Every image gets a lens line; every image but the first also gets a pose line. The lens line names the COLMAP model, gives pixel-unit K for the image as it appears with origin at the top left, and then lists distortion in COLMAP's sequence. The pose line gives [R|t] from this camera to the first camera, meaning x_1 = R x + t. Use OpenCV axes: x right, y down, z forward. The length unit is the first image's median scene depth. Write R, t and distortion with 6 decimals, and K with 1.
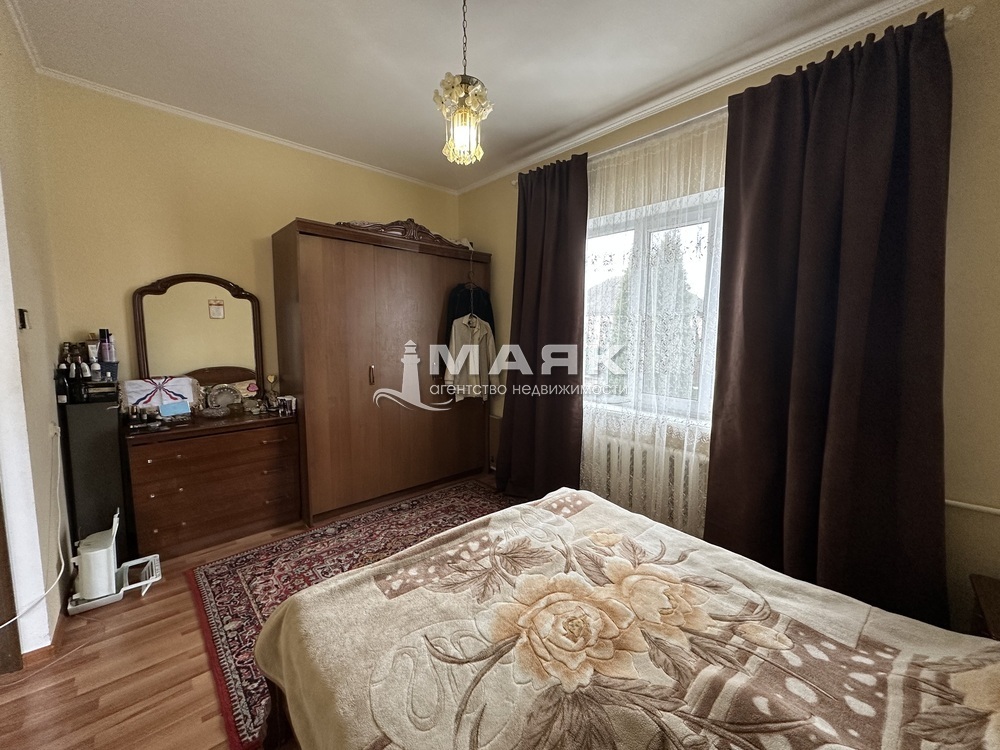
lens RADIAL K [[397.2, 0, 493.2], [0, 397.2, 371.1], [0, 0, 1]] dist [-0.003867, 0.000635]
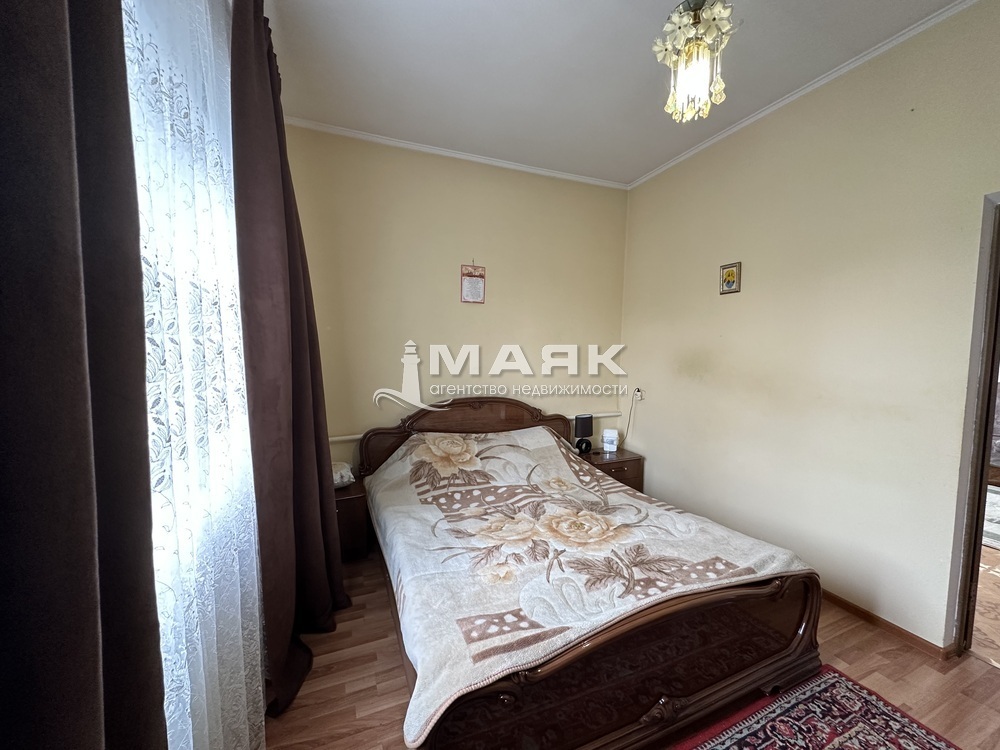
lens RADIAL K [[397.2, 0, 499.4], [0, 397.2, 373.6], [0, 0, 1]] dist [-0.003867, 0.000635]
pose [[-0.946511, -0.039891, 0.320197, 0.014617], [0.013567, 0.986531, 0.163008, -0.214226], [-0.322387, 0.158633, -0.933222, 2.287866]]
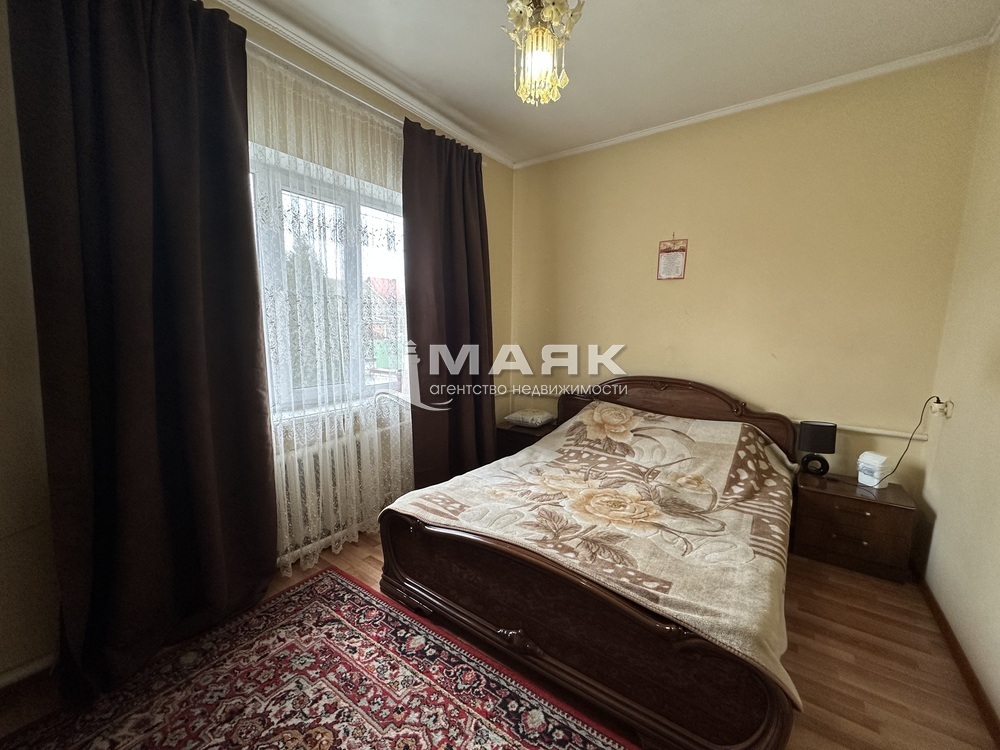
lens RADIAL K [[397.2, 0, 503.6], [0, 397.2, 375.4], [0, 0, 1]] dist [-0.003867, 0.000635]
pose [[-0.218362, -0.138185, 0.966035, -1.068766], [0.079453, 0.984120, 0.158731, -0.145904], [-0.972628, 0.111416, -0.203915, 1.556039]]
